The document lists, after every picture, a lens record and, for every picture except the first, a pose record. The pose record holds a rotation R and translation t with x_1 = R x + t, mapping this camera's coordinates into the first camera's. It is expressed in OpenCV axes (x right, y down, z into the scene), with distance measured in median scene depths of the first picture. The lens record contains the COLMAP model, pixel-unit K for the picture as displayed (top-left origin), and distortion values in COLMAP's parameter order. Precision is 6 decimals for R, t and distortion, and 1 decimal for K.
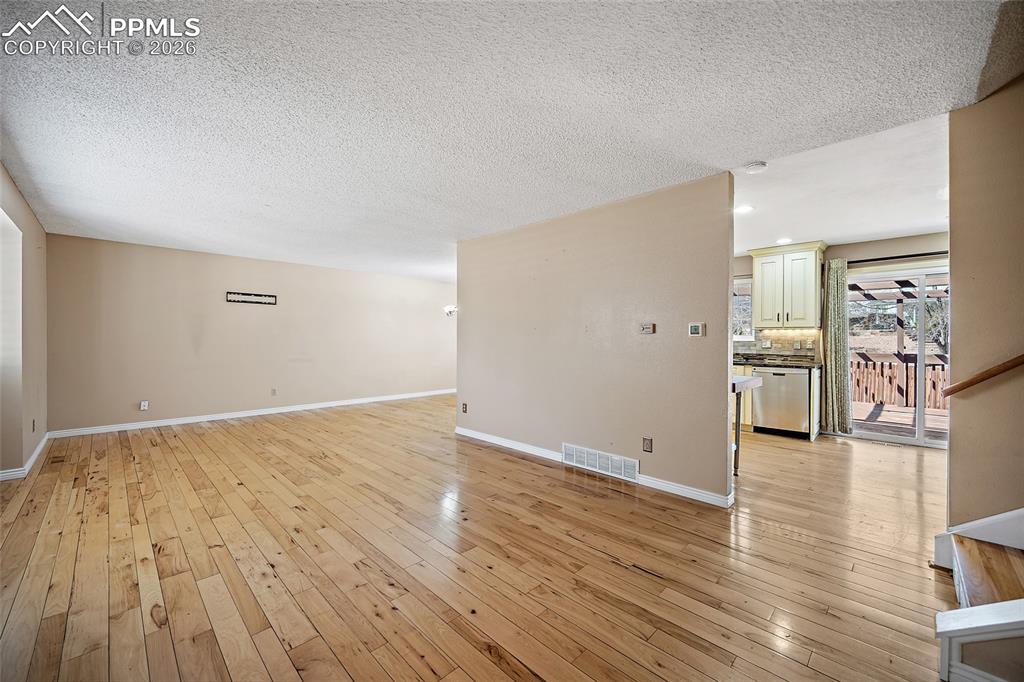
lens RADIAL K [[405.0, 0, 518.9], [0, 405.0, 339.7], [0, 0, 1]] dist [-0.002045, 0.000843]
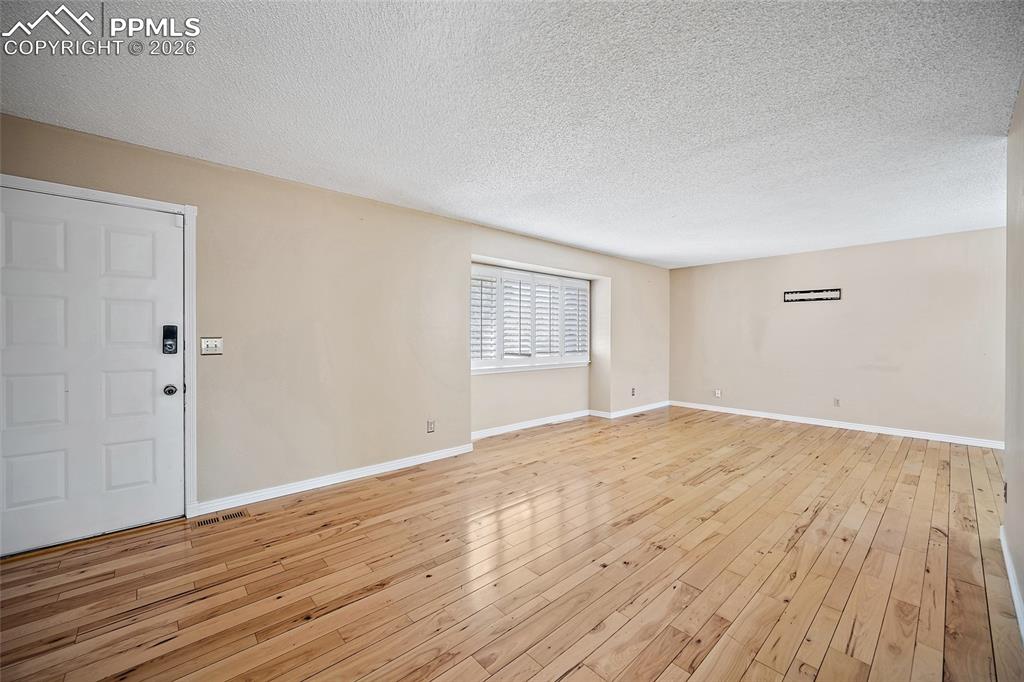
lens RADIAL K [[405.0, 0, 511.3], [0, 405.0, 340.7], [0, 0, 1]] dist [-0.002045, 0.000843]
pose [[-0.075047, 0.003999, -0.997172, 0.534786], [-0.004645, 0.999980, 0.004360, -0.001746], [0.997169, 0.004959, -0.075027, 0.693856]]
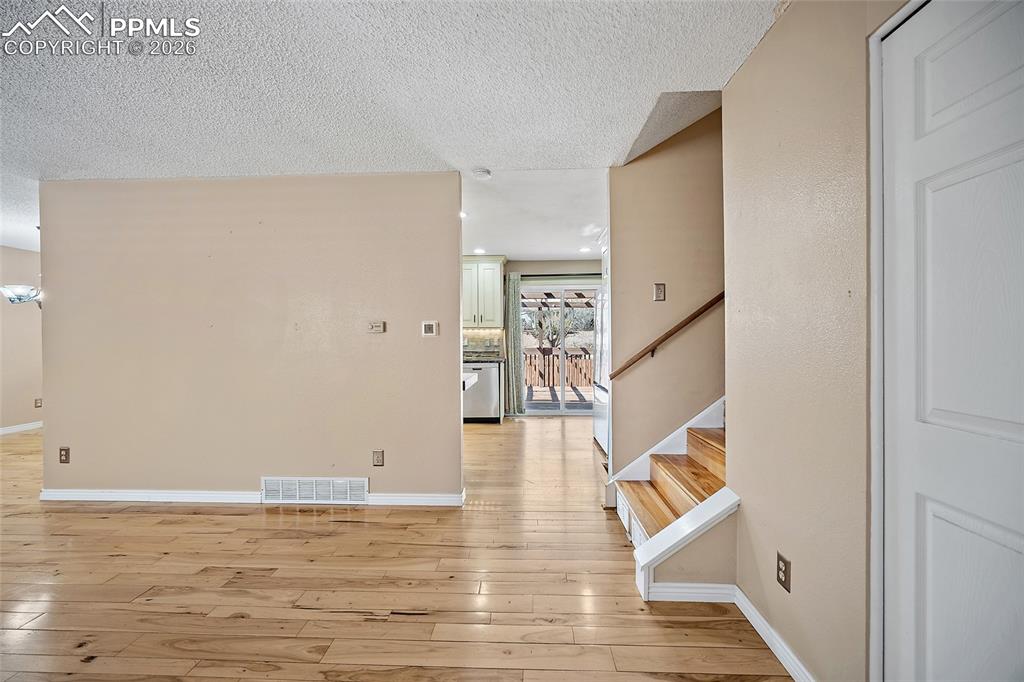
lens RADIAL K [[405.0, 0, 514.5], [0, 405.0, 339.5], [0, 0, 1]] dist [-0.002045, 0.000843]
pose [[0.744704, -0.011392, 0.667297, -0.048522], [0.011613, 0.999924, 0.004109, -0.000385], [-0.667293, 0.004689, 0.744780, 0.138213]]
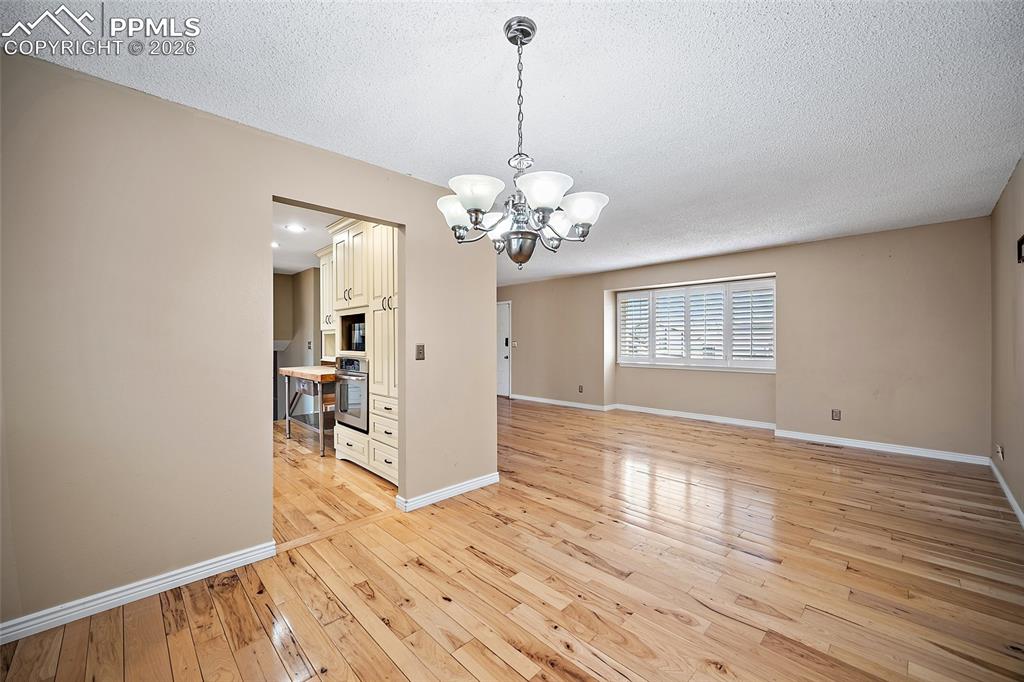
lens RADIAL K [[405.0, 0, 511.7], [0, 405.0, 341.2], [0, 0, 1]] dist [-0.002045, 0.000843]
pose [[-0.999557, -0.002757, 0.029629, -0.293084], [-0.002576, 0.999978, 0.006140, -0.019196], [-0.029646, 0.006061, -0.999542, 2.520567]]
